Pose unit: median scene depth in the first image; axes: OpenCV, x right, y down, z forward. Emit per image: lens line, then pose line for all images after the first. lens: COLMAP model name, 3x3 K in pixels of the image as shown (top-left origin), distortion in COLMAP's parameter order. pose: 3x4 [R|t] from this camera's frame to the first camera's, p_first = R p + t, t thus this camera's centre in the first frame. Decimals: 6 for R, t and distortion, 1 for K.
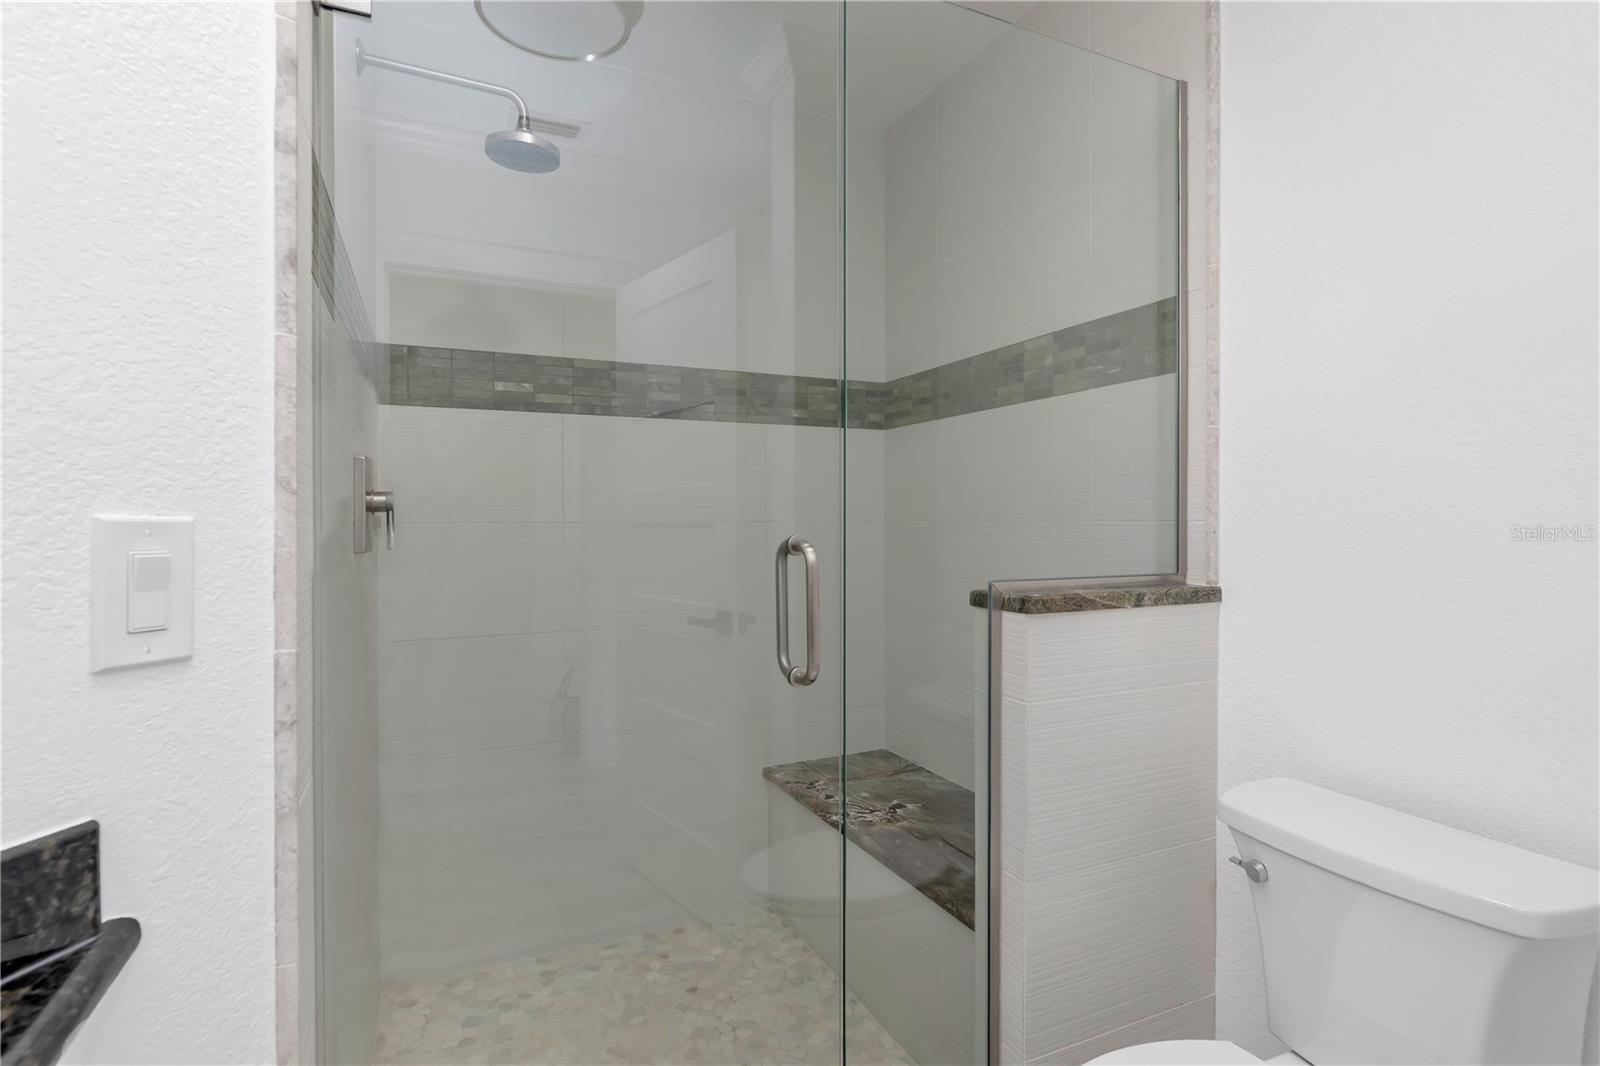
lens RADIAL K [[801.9, 0, 803.9], [0, 801.9, 526.1], [0, 0, 1]] dist [0.000404, -0.002317]
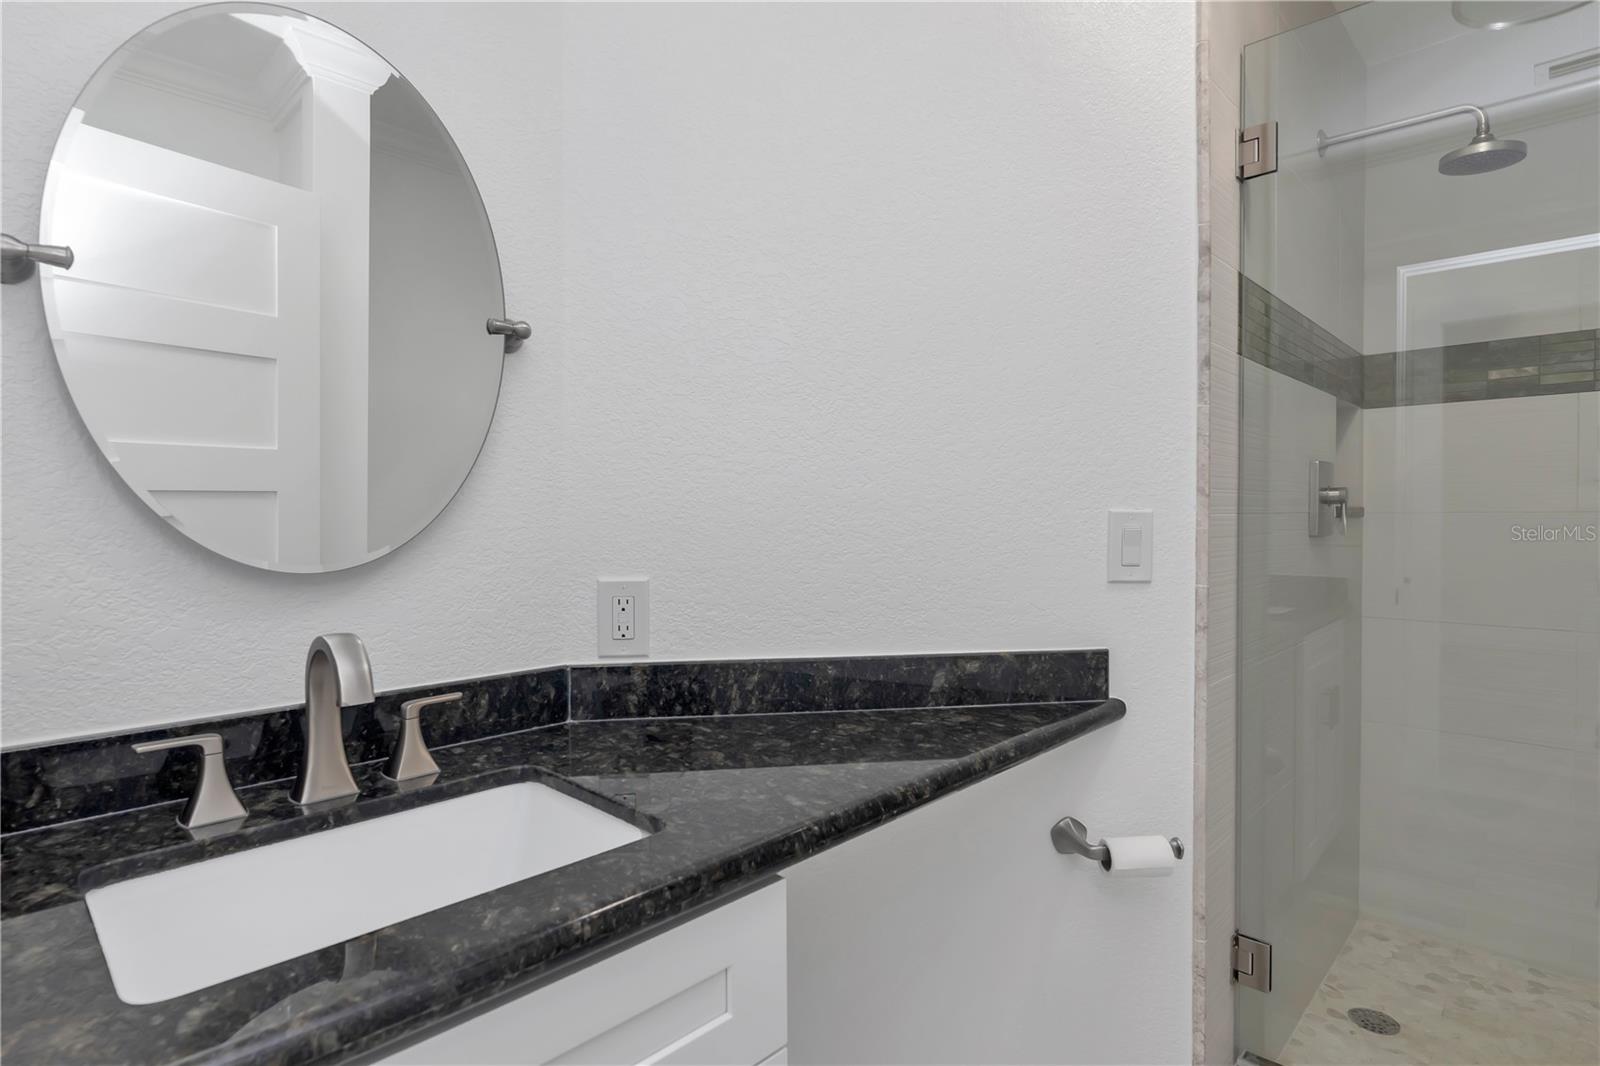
lens RADIAL K [[801.9, 0, 801.0], [0, 801.9, 524.5], [0, 0, 1]] dist [0.000404, -0.002317]
pose [[0.363826, 0.014484, -0.931354, 0.664789], [-0.004106, 0.999894, 0.013946, 0.000502], [0.931458, -0.001250, 0.363847, -0.453593]]
